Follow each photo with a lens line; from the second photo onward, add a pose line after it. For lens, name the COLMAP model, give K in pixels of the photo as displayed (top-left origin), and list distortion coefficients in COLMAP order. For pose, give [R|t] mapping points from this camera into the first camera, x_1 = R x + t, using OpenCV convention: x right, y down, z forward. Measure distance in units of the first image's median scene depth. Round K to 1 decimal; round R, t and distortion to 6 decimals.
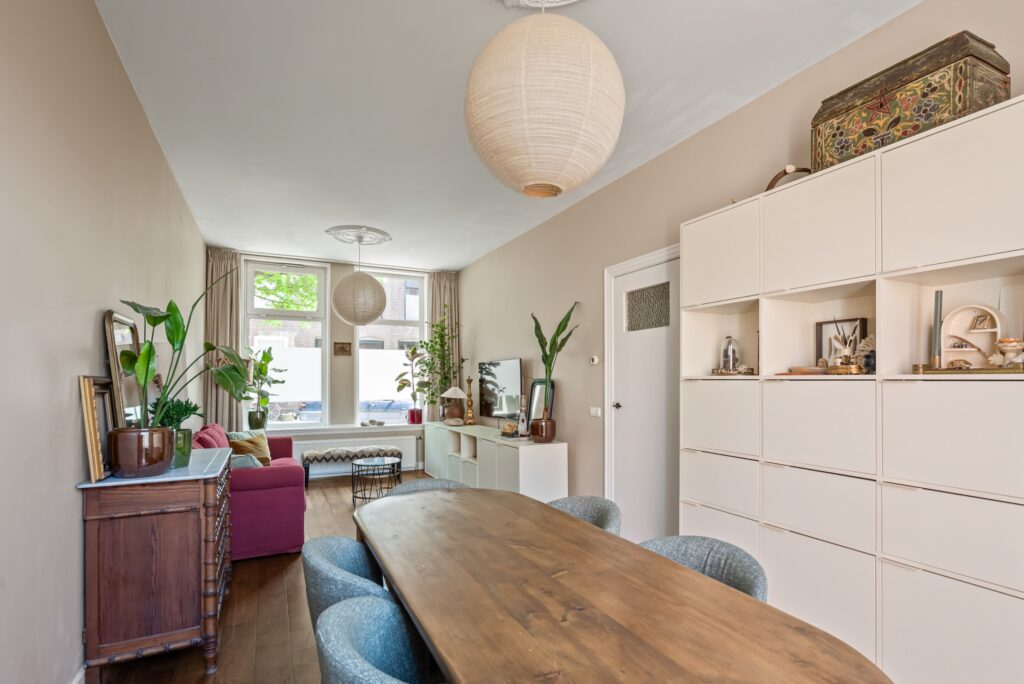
lens RADIAL K [[495.6, 0, 516.2], [0, 495.6, 372.6], [0, 0, 1]] dist [-0.002279, -0.000356]
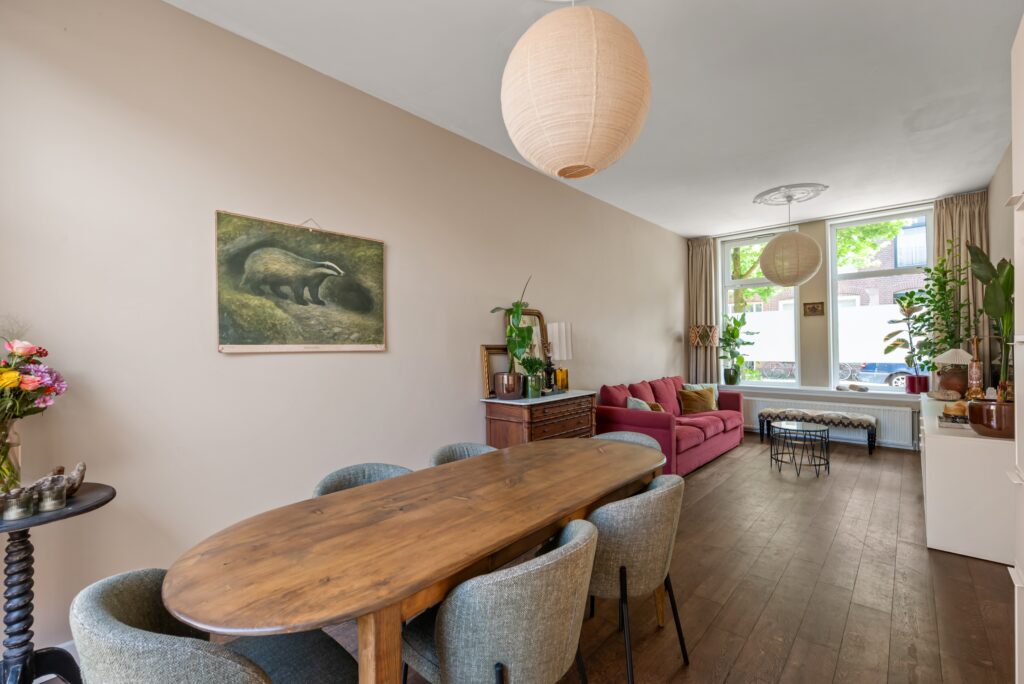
lens RADIAL K [[439.0, 0, 520.0], [0, 439.0, 342.8], [0, 0, 1]] dist [-0.002122, -0.000292]
pose [[0.369464, -0.007906, -0.929211, 0.256158], [0.028409, 0.999592, 0.002791, -0.000679], [0.928811, -0.027429, 0.369538, 0.151570]]
